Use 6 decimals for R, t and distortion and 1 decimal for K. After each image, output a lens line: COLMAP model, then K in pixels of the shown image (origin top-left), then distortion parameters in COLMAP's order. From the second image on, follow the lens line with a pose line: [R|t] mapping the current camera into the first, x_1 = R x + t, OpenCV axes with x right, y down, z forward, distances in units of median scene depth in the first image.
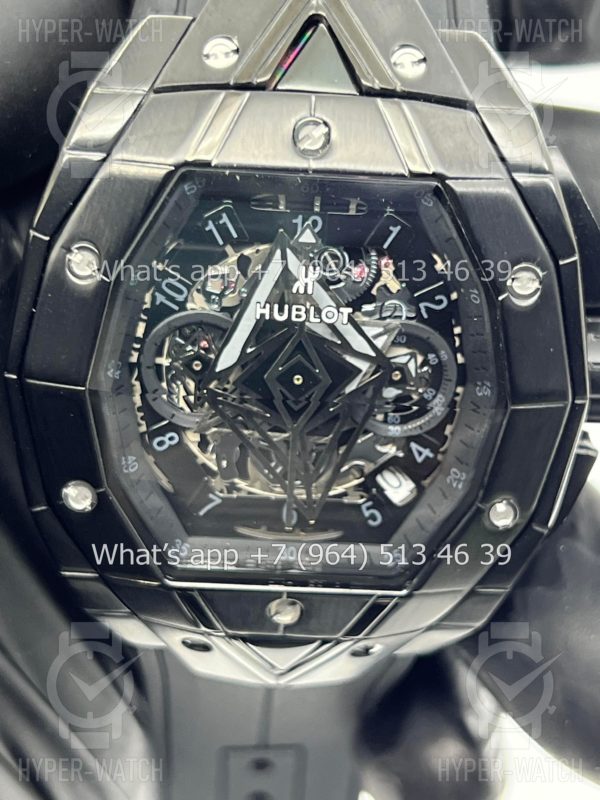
lens RADIAL K [[1914.6, 0, 300.0], [0, 1914.6, 400.0], [0, 0, 1]] dist [0.340381, -0.033987]
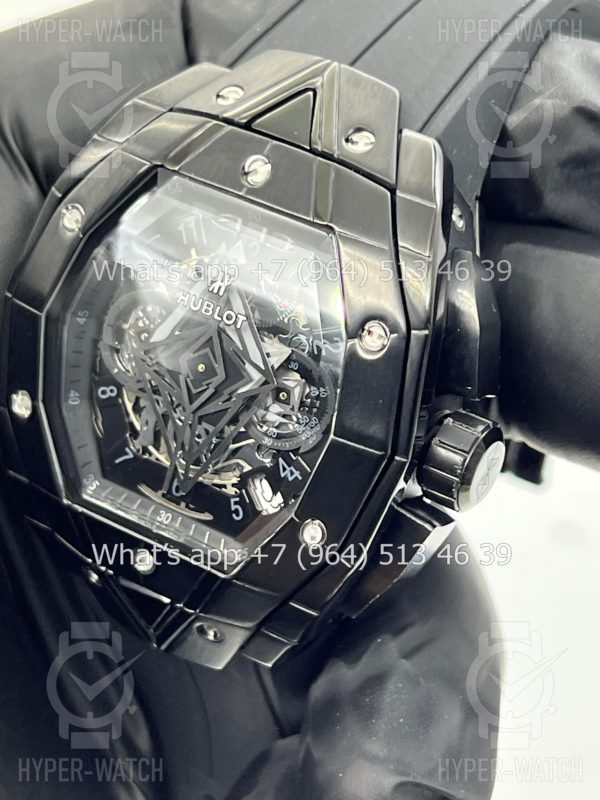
lens RADIAL K [[1972.0, 0, 300.0], [0, 1972.0, 400.0], [0, 0, 1]] dist [0.176484, 0.117921]
pose [[0.847623, 0.299918, -0.437703, 0.592741], [-0.376374, 0.921316, -0.097564, 0.104227], [0.374002, 0.247438, 0.893811, -0.071640]]
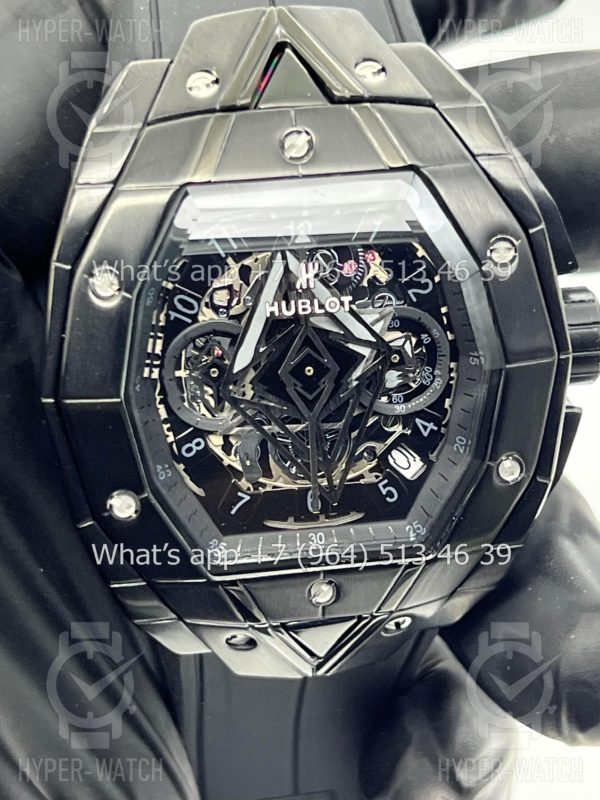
lens RADIAL K [[1914.6, 0, 300.0], [0, 1914.6, 400.0], [0, 0, 1]] dist [0.340381, -0.033987]
pose [[0.987012, -0.134068, 0.088501, -0.104534], [0.142382, 0.985196, -0.095482, 0.108704], [-0.074390, 0.106842, 0.991489, -0.079735]]
